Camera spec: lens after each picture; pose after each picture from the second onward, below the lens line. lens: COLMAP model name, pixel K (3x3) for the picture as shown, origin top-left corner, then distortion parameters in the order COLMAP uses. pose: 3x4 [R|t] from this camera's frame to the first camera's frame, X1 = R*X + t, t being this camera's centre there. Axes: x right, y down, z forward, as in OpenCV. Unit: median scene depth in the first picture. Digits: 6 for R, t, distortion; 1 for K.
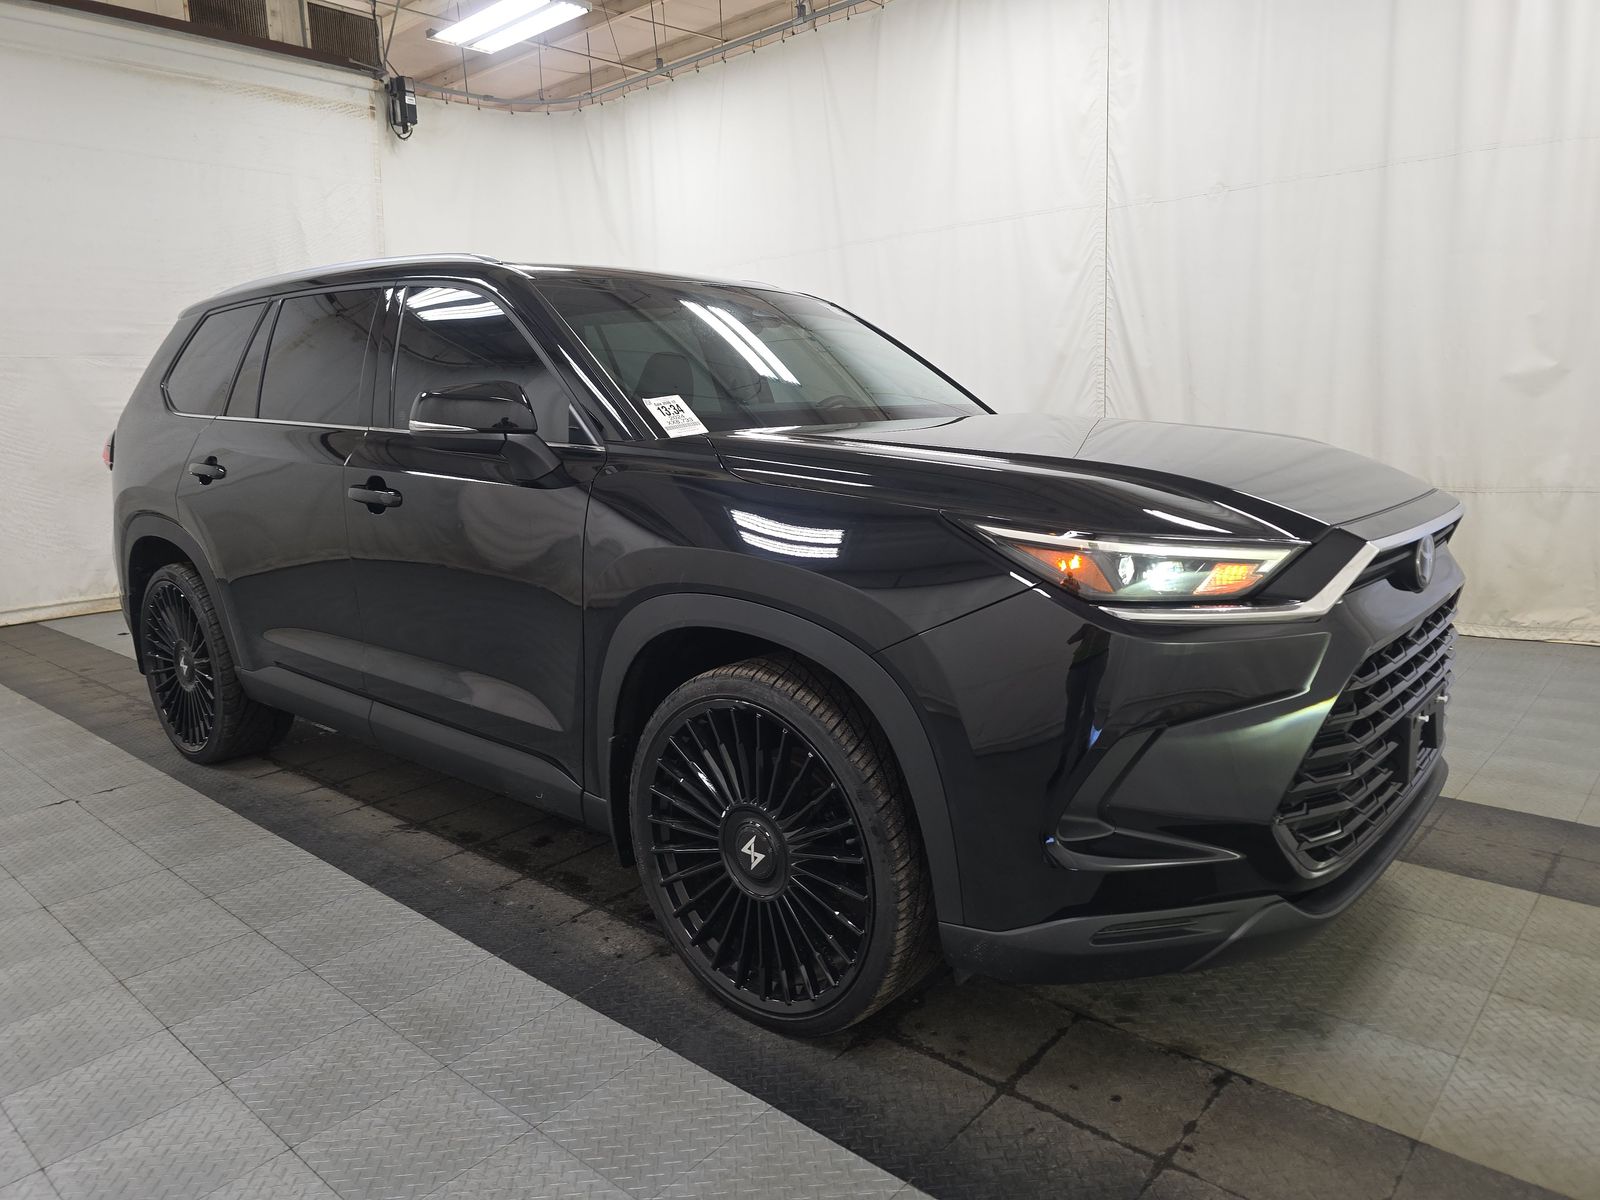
lens RADIAL K [[1071.5, 0, 800.0], [0, 1071.5, 600.0], [0, 0, 1]] dist [0.036358, -0.042744]
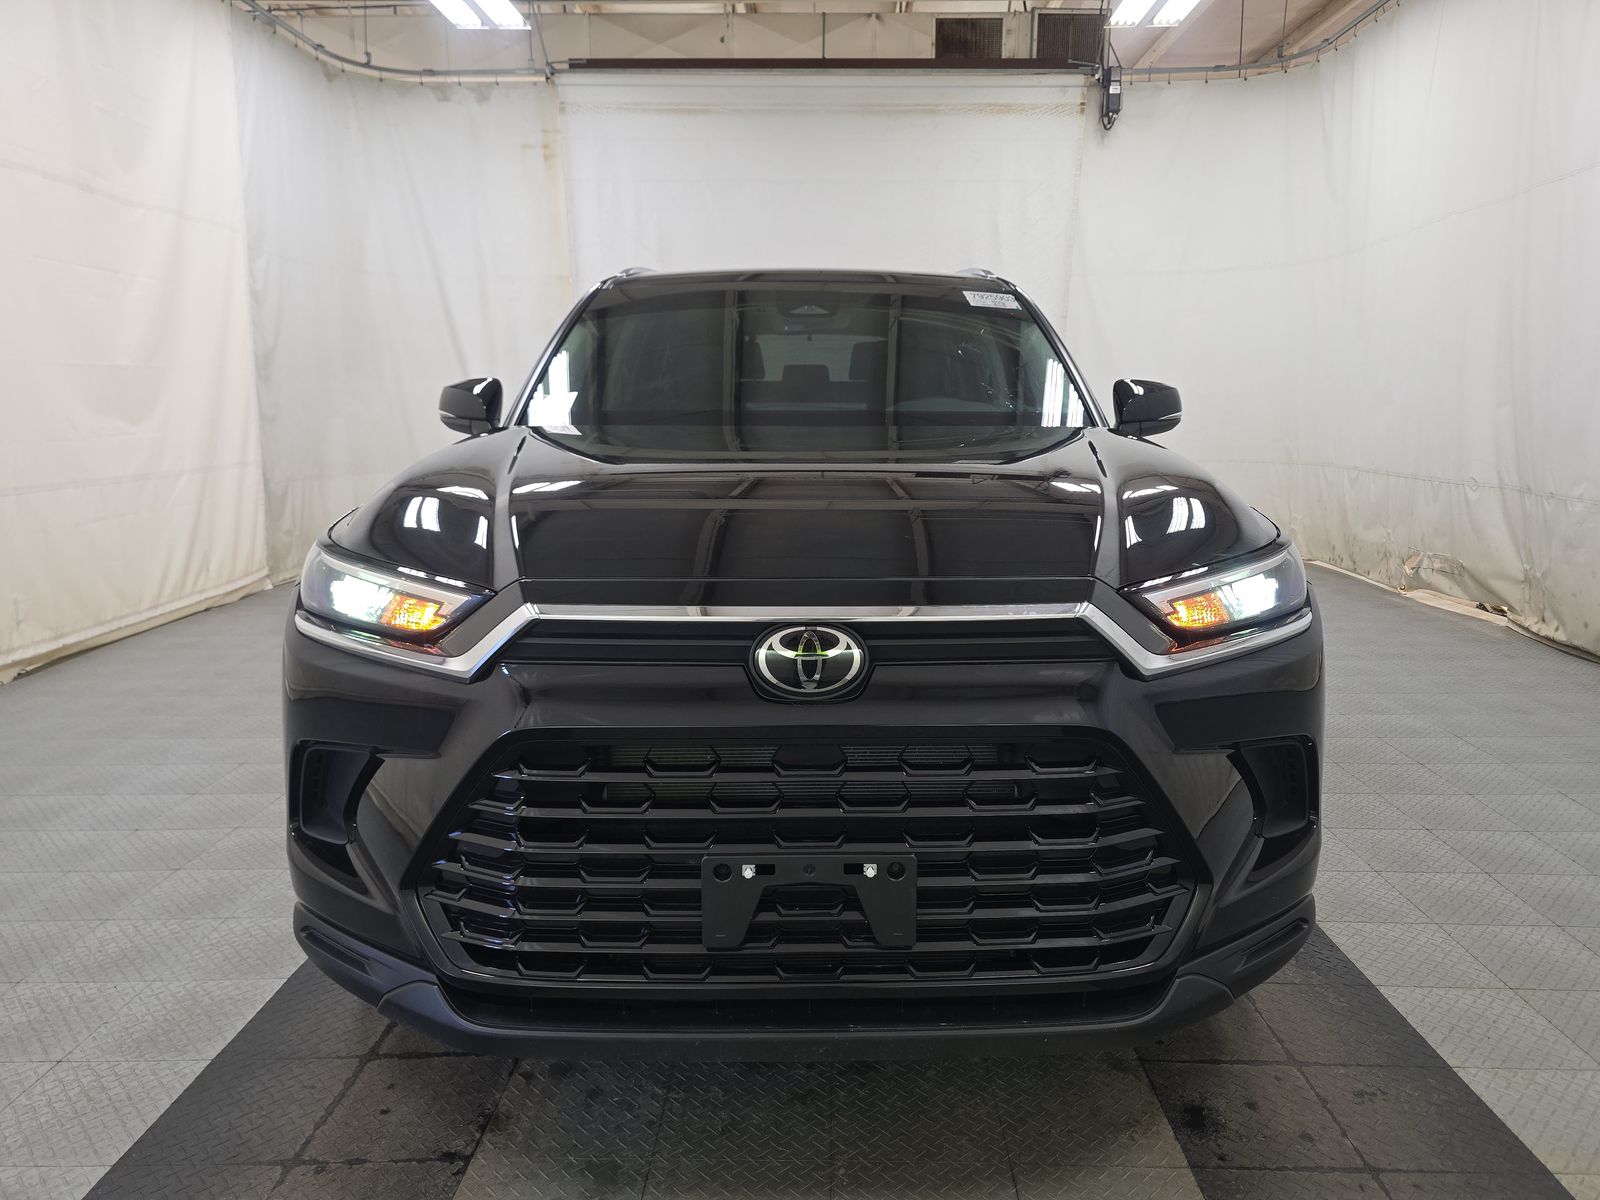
lens RADIAL K [[1071.5, 0, 800.0], [0, 1071.5, 600.0], [0, 0, 1]] dist [0.036358, -0.042744]
pose [[0.660708, 0.162704, -0.732798, 0.272856], [-0.149681, 0.985178, 0.083784, -0.033608], [0.735568, 0.054329, 0.675268, 0.131296]]
